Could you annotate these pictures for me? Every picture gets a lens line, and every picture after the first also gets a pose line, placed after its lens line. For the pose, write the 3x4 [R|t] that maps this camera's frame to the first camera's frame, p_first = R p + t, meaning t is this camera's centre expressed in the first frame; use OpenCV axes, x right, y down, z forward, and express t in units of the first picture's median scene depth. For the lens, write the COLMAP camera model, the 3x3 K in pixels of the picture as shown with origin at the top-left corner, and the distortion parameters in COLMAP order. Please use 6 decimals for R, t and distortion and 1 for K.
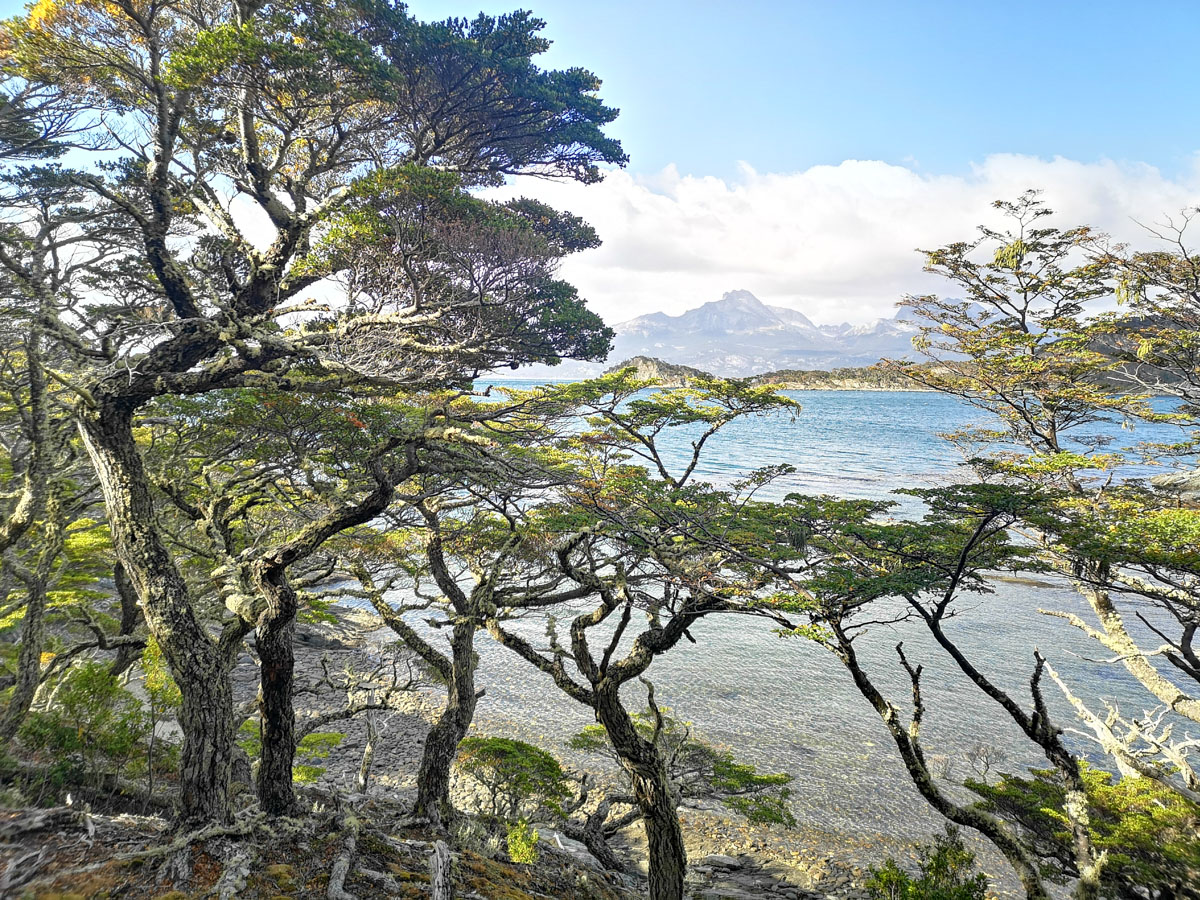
lens RADIAL K [[918.4, 0, 599.5], [0, 918.4, 446.8], [0, 0, 1]] dist [0.063810, -0.072465]
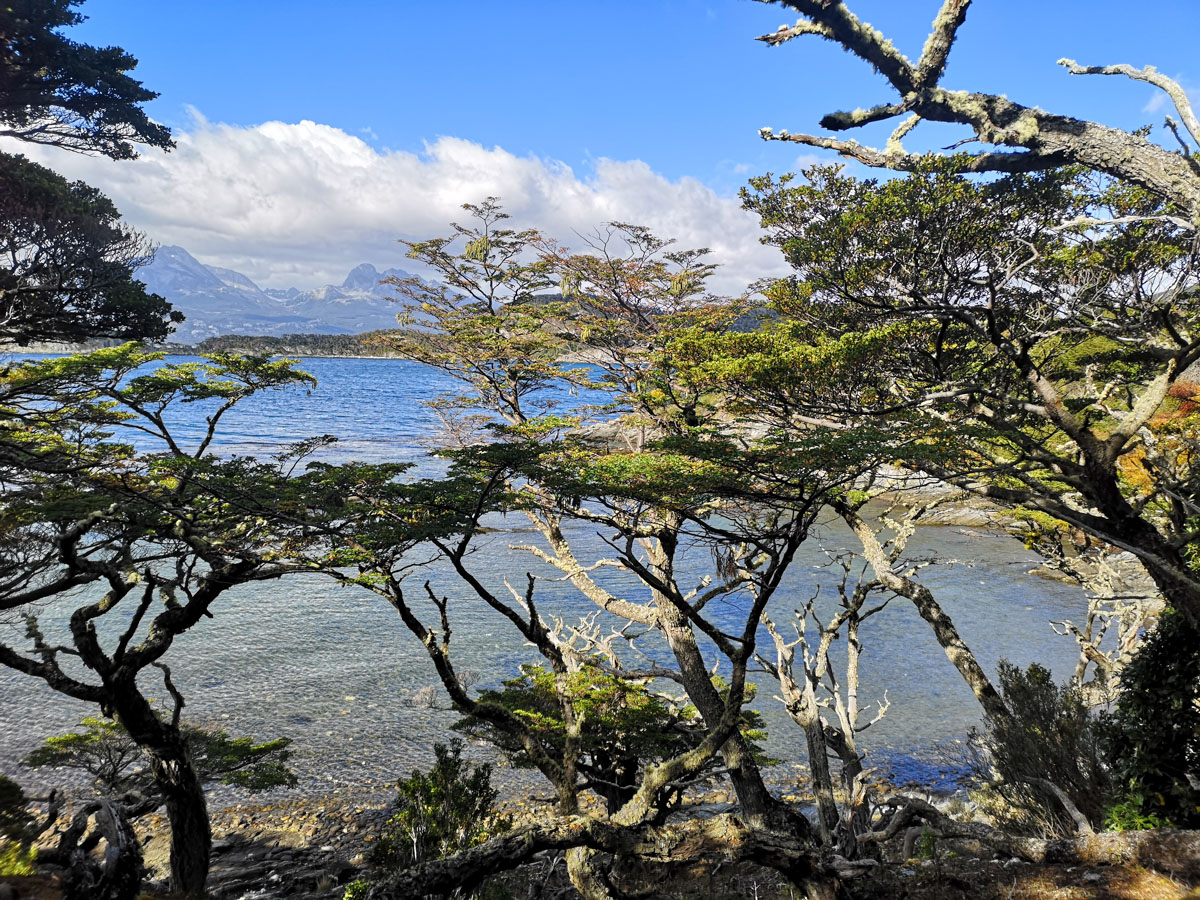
lens RADIAL K [[918.4, 0, 599.5], [0, 918.4, 446.8], [0, 0, 1]] dist [0.063810, -0.072465]
pose [[0.836793, -0.054013, 0.544849, -0.087414], [0.034128, 0.998333, 0.046553, -0.005226], [-0.546455, -0.020361, 0.837241, -0.072963]]
